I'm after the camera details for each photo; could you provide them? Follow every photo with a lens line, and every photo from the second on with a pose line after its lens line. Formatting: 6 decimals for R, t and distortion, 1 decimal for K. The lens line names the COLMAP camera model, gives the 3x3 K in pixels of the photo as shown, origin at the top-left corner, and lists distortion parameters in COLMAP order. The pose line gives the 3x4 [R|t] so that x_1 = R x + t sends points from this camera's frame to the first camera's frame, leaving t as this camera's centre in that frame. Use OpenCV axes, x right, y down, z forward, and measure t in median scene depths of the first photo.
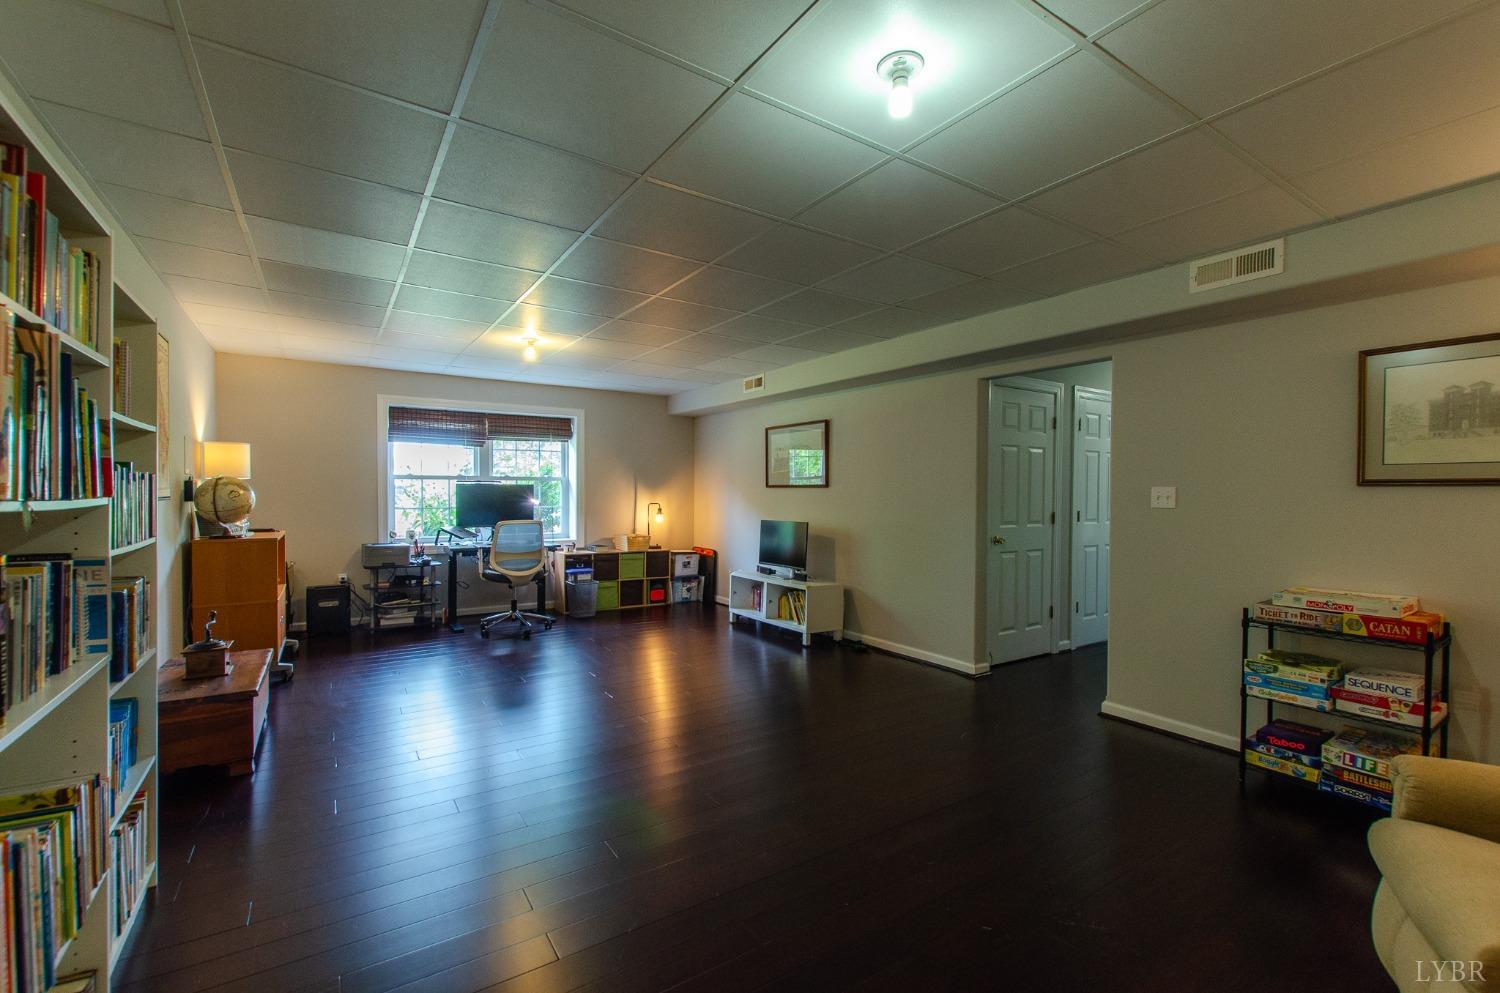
lens RADIAL K [[648.7, 0, 754.0], [0, 648.7, 494.2], [0, 0, 1]] dist [0.009866, -0.004320]
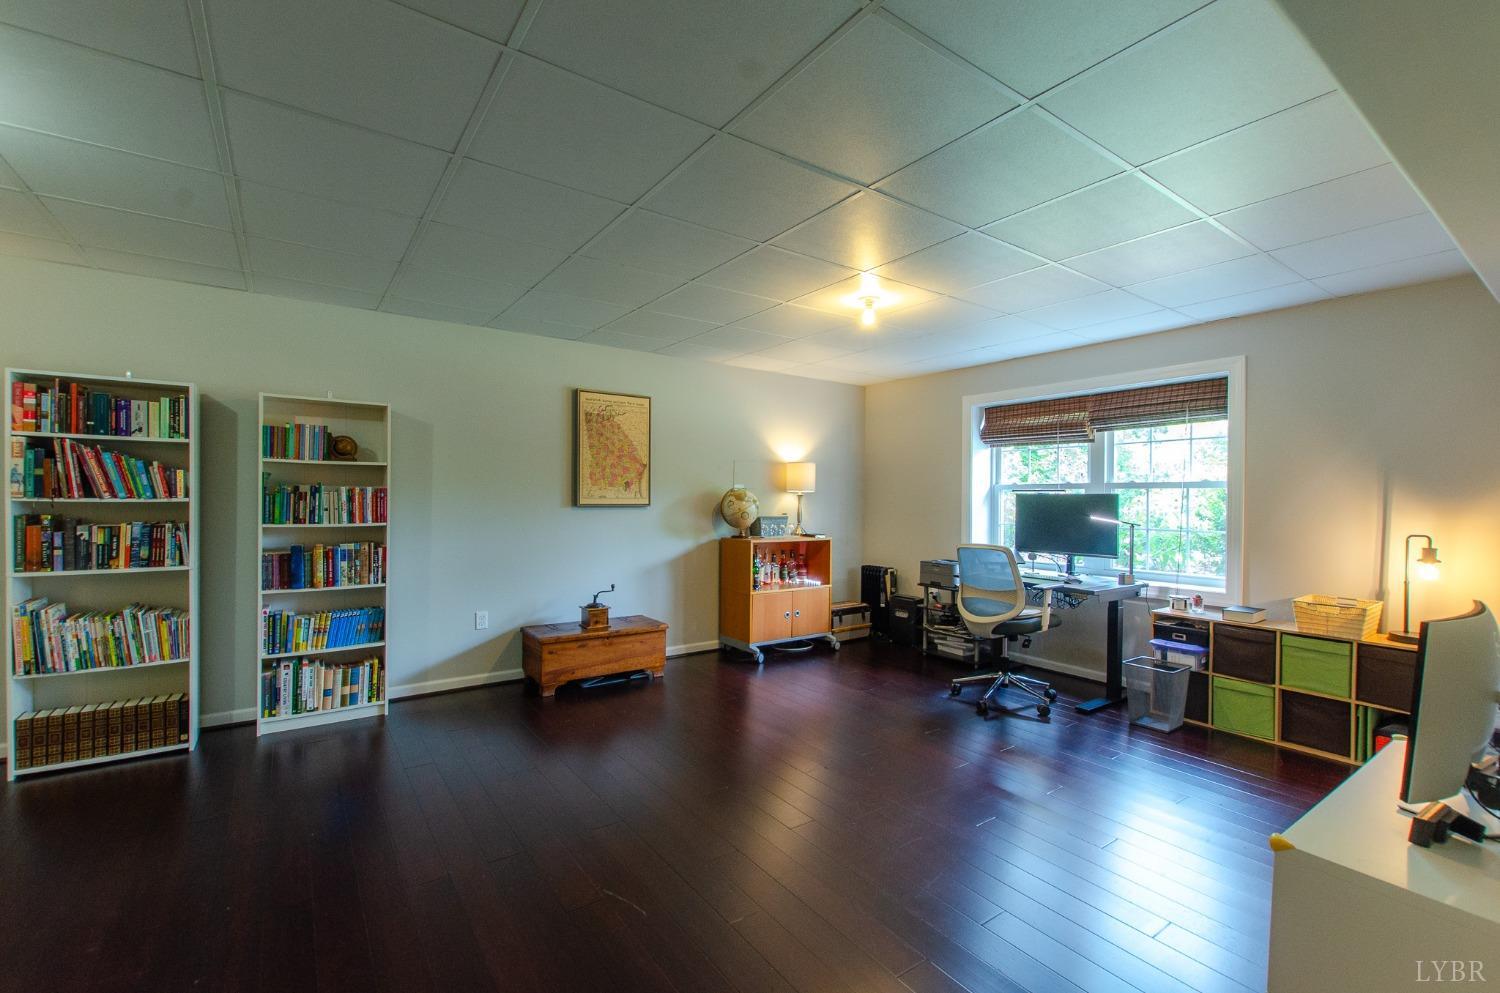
lens RADIAL K [[648.7, 0, 740.4], [0, 648.7, 503.1], [0, 0, 1]] dist [0.009866, -0.004320]
pose [[0.033077, 0.003222, -0.999448, 0.287533], [-0.012161, 0.999922, 0.002821, -0.003435], [0.999379, 0.012061, 0.033114, 0.602512]]
